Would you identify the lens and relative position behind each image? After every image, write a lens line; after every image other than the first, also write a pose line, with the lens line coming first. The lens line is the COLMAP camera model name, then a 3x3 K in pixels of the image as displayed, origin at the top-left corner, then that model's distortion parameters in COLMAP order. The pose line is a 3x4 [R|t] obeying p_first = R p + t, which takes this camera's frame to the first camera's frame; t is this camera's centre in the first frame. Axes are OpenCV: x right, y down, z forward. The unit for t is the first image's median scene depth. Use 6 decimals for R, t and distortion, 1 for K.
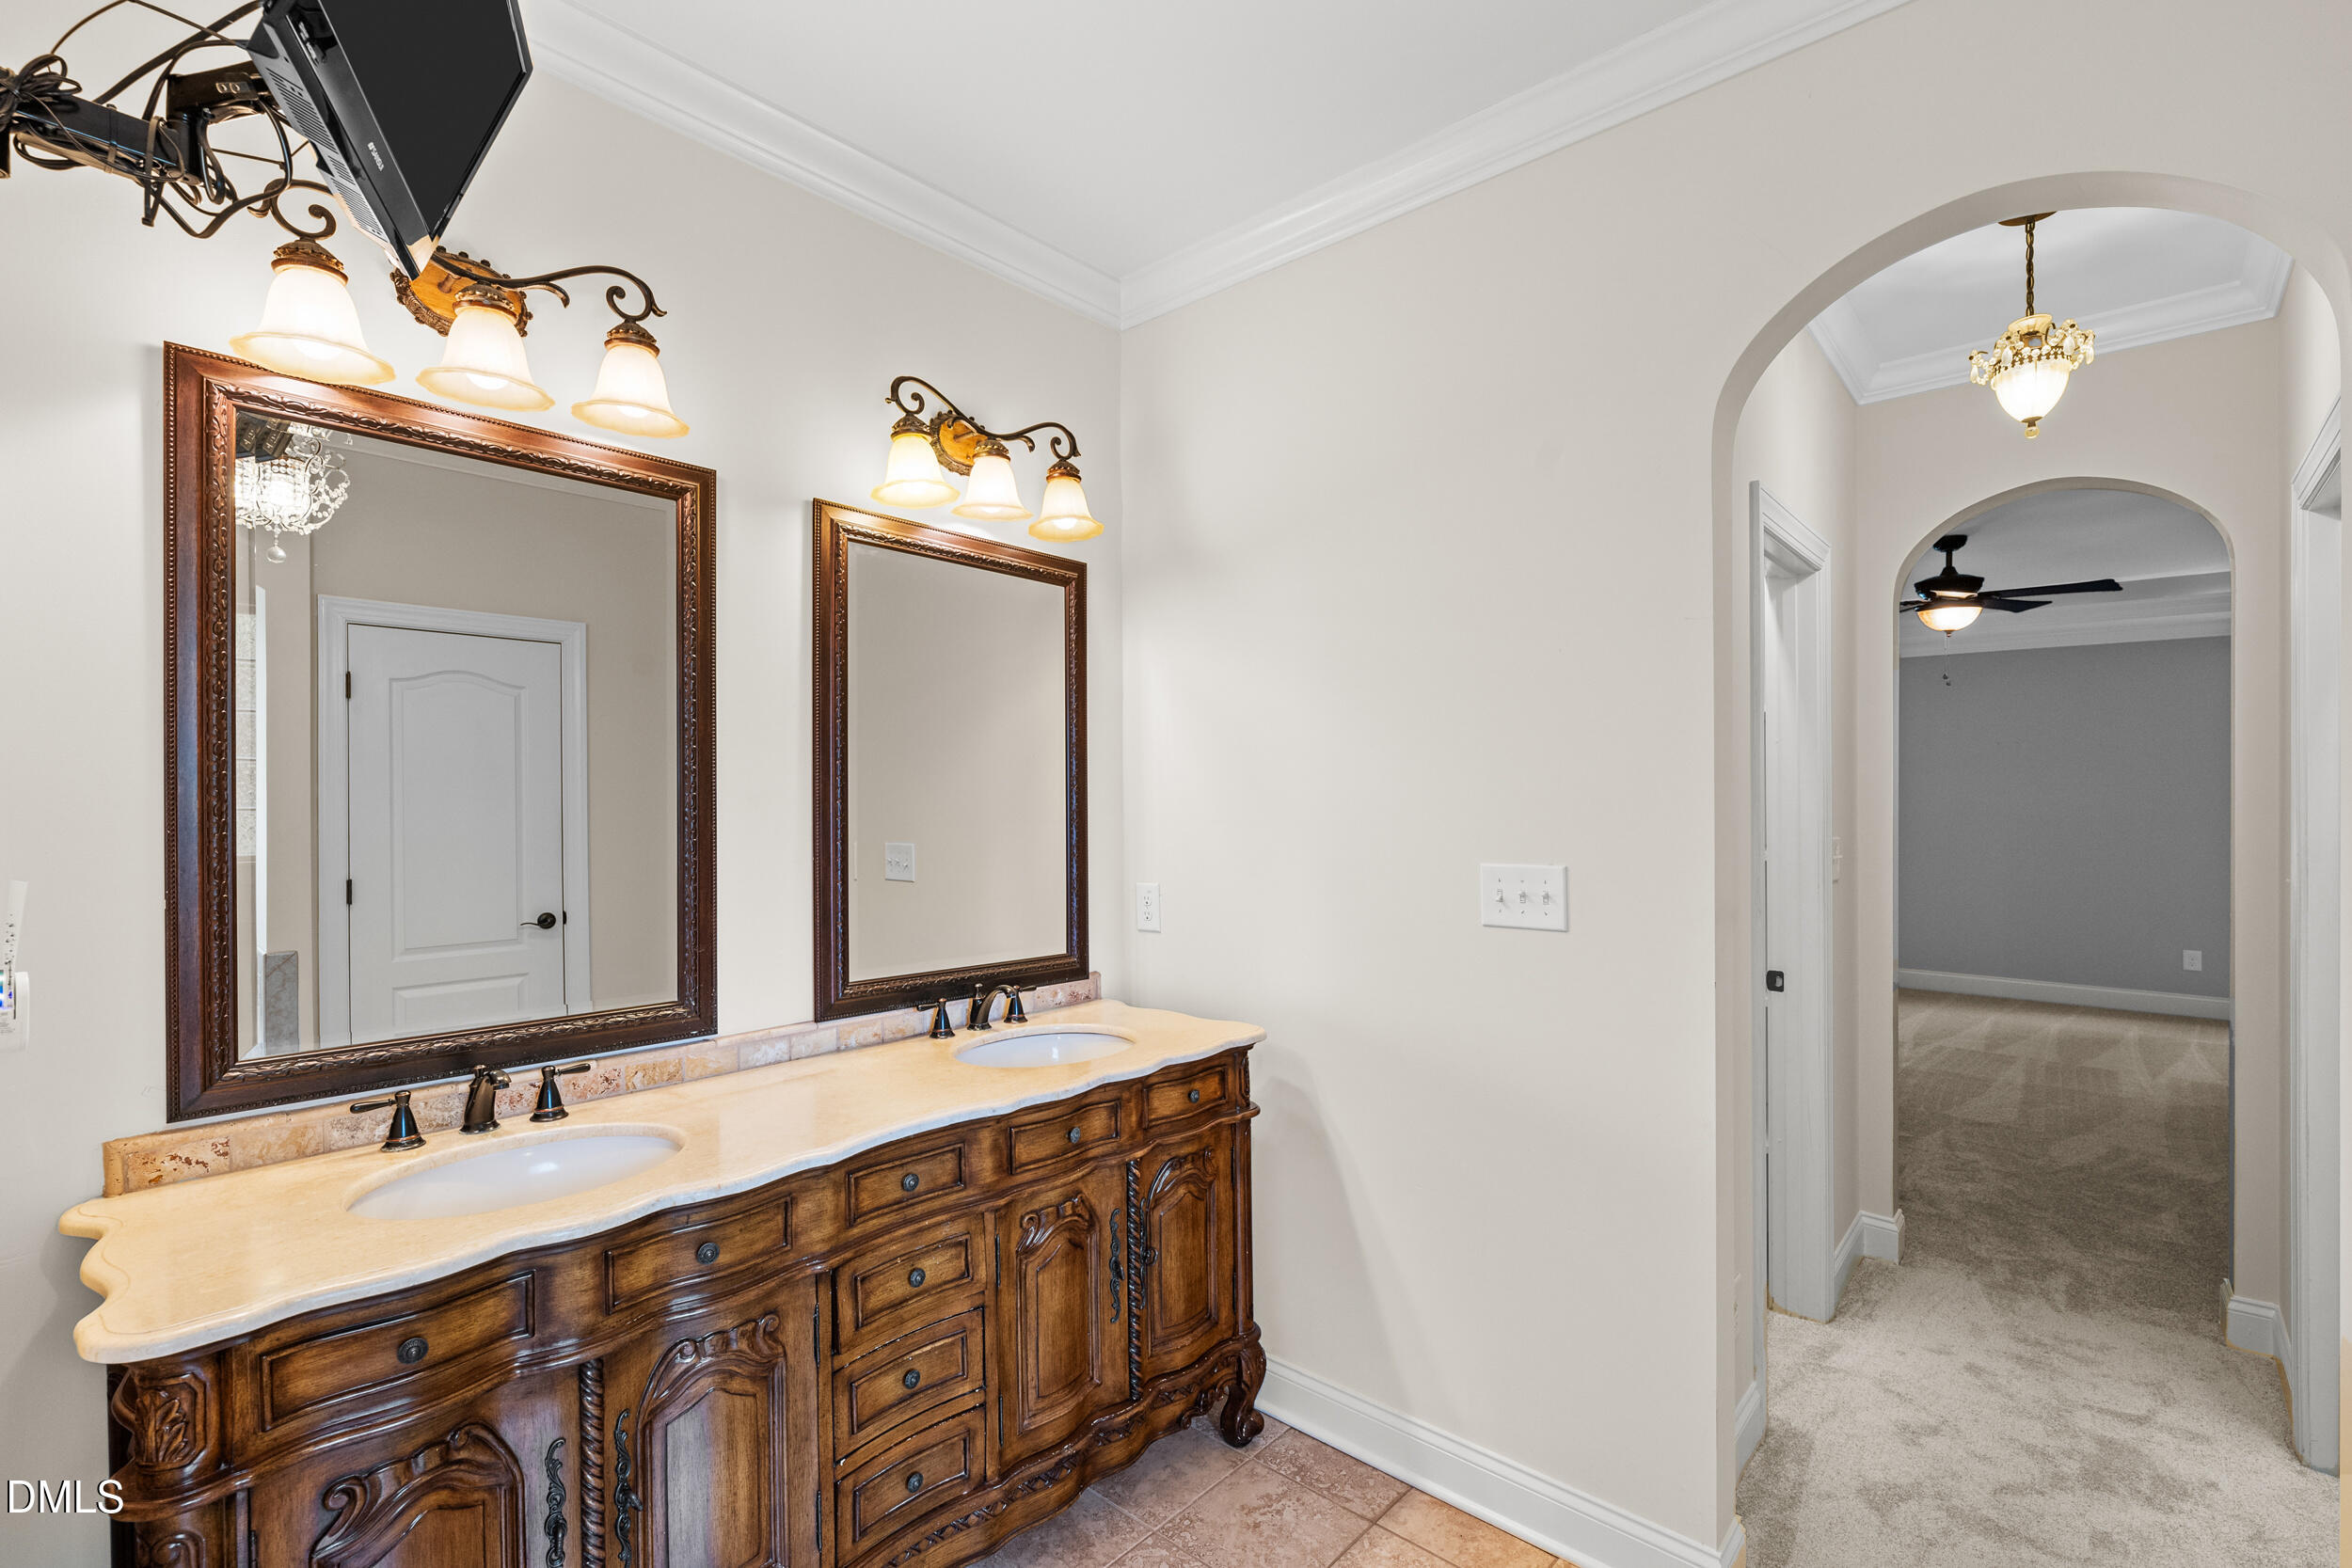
lens RADIAL K [[1017.9, 0, 1167.6], [0, 1017.9, 797.1], [0, 0, 1]] dist [-0.000490, -0.000271]
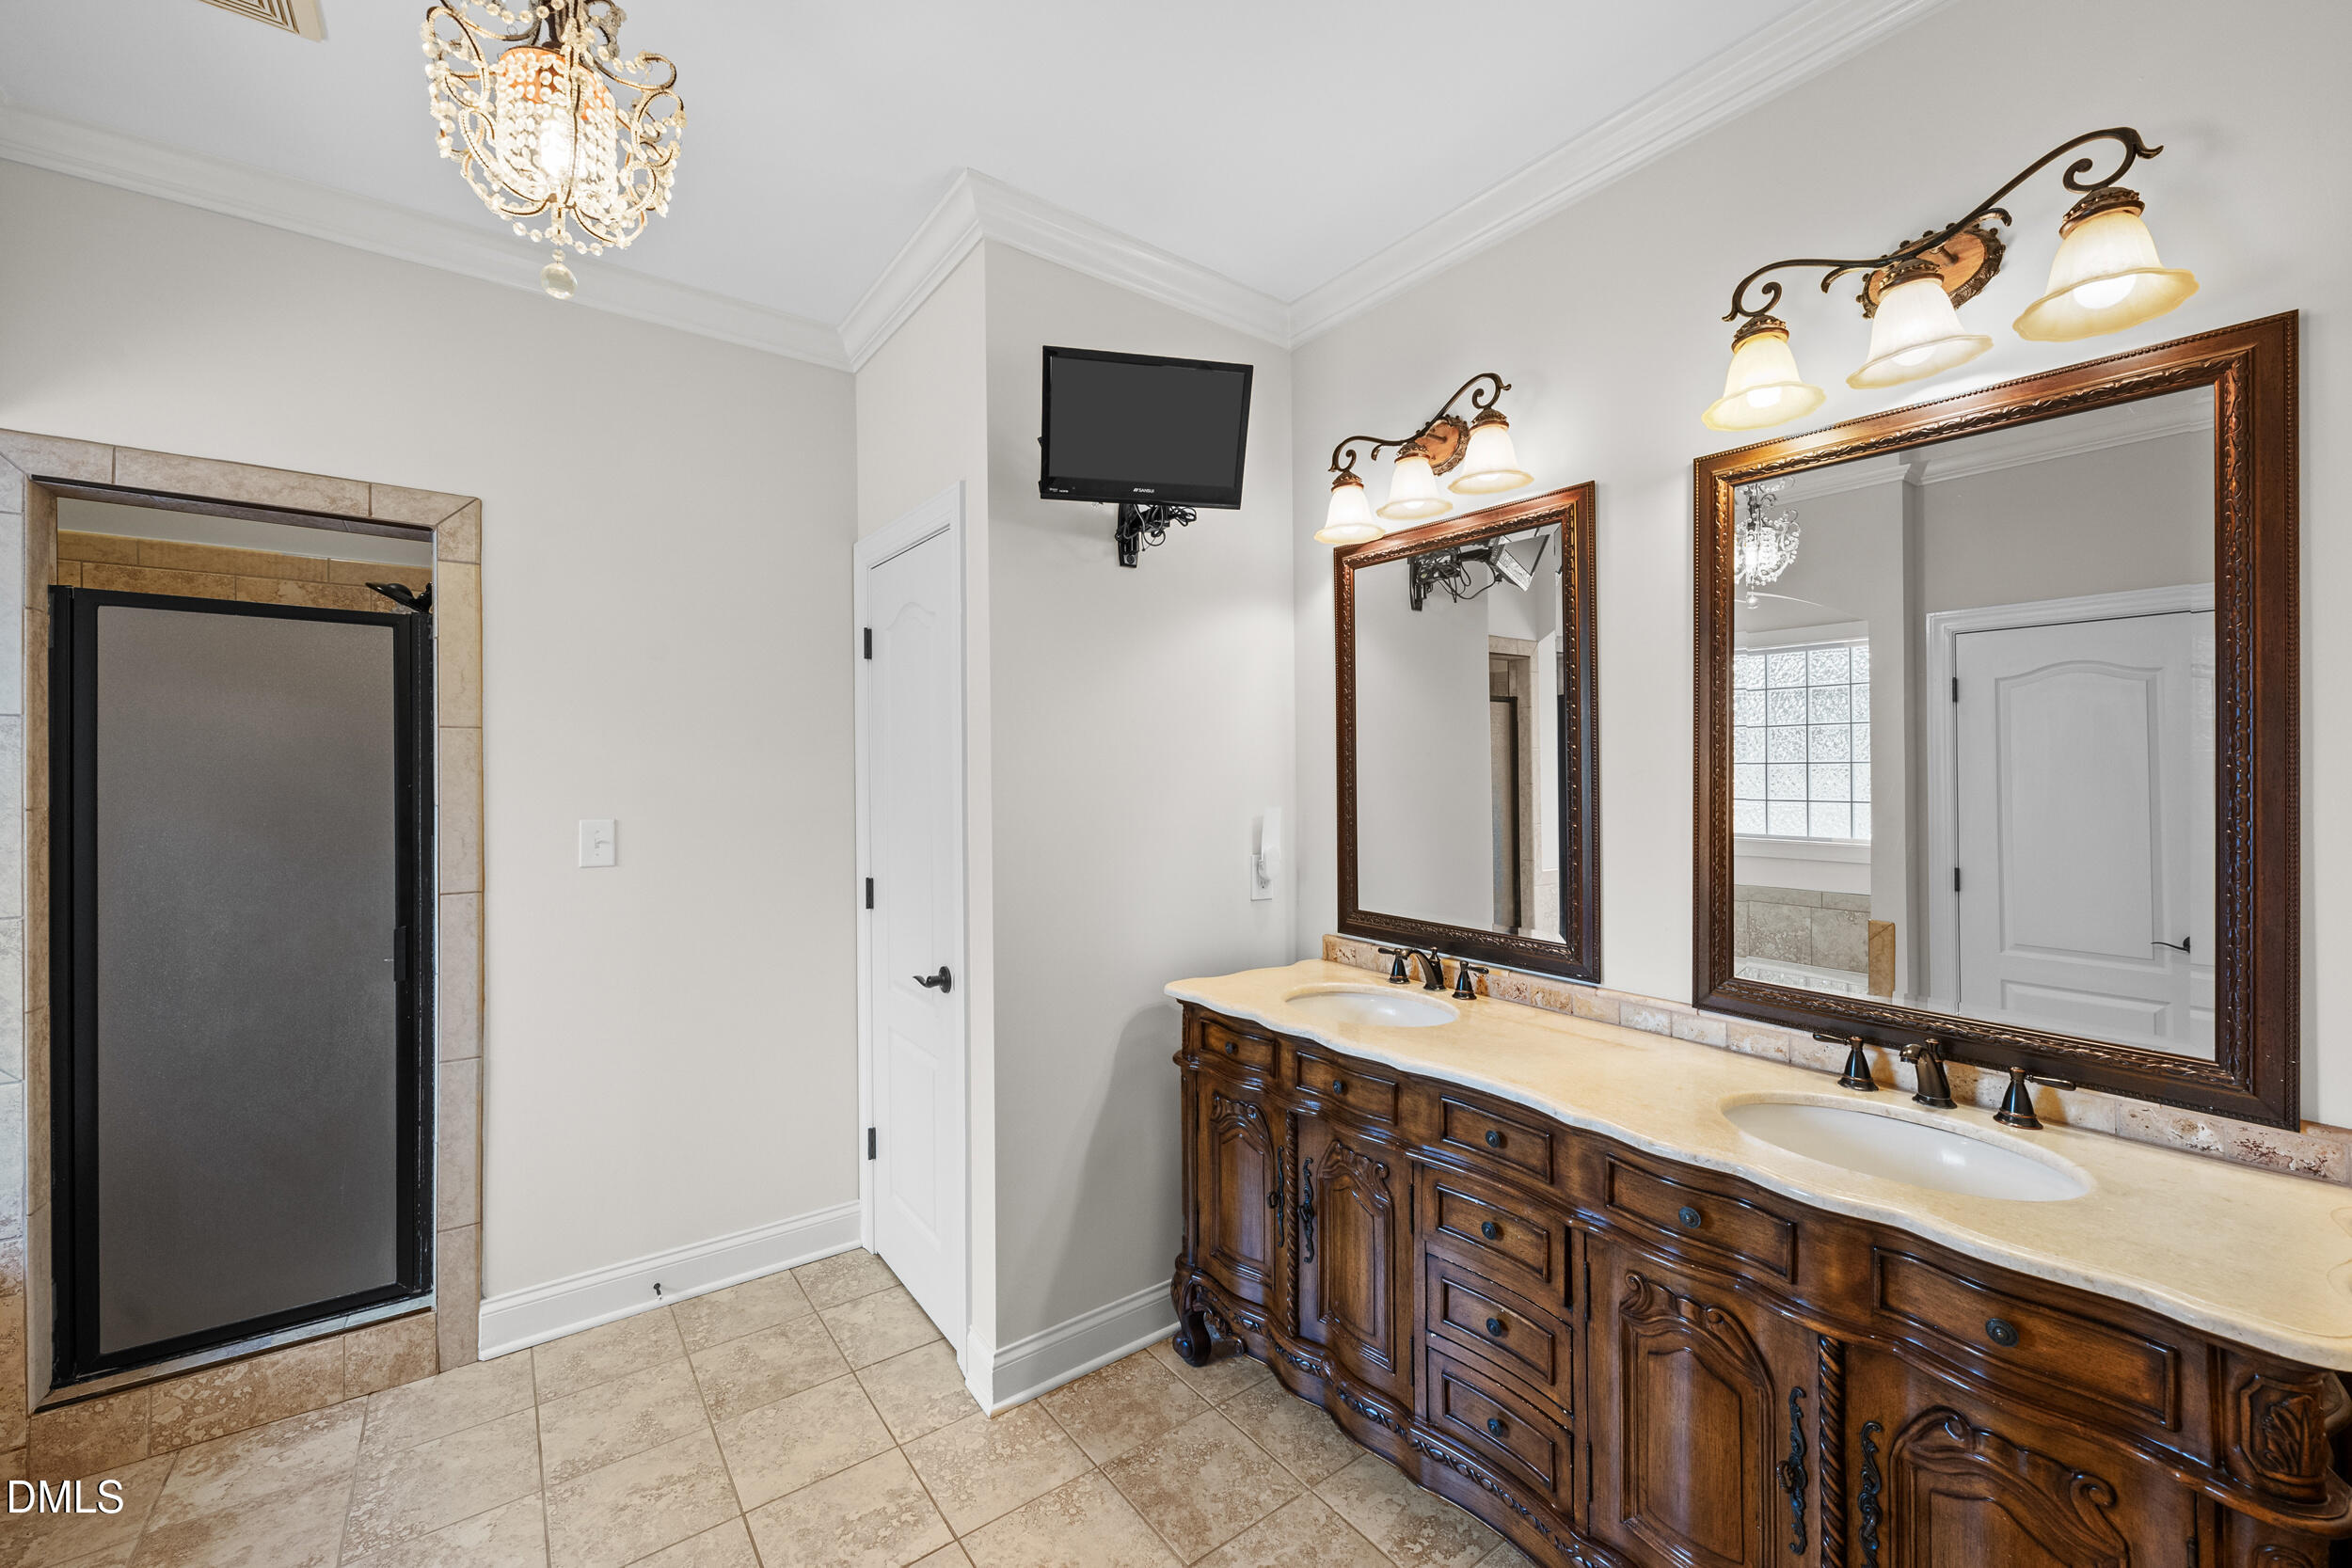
lens RADIAL K [[933.7, 0, 1172.6], [0, 933.7, 774.4], [0, 0, 1]] dist [-0.011316, -0.000392]
pose [[-0.186369, -0.000696, -0.982480, 0.600793], [-0.004896, 0.999988, 0.000221, 0.005144], [0.982468, 0.004851, -0.186370, 0.683414]]
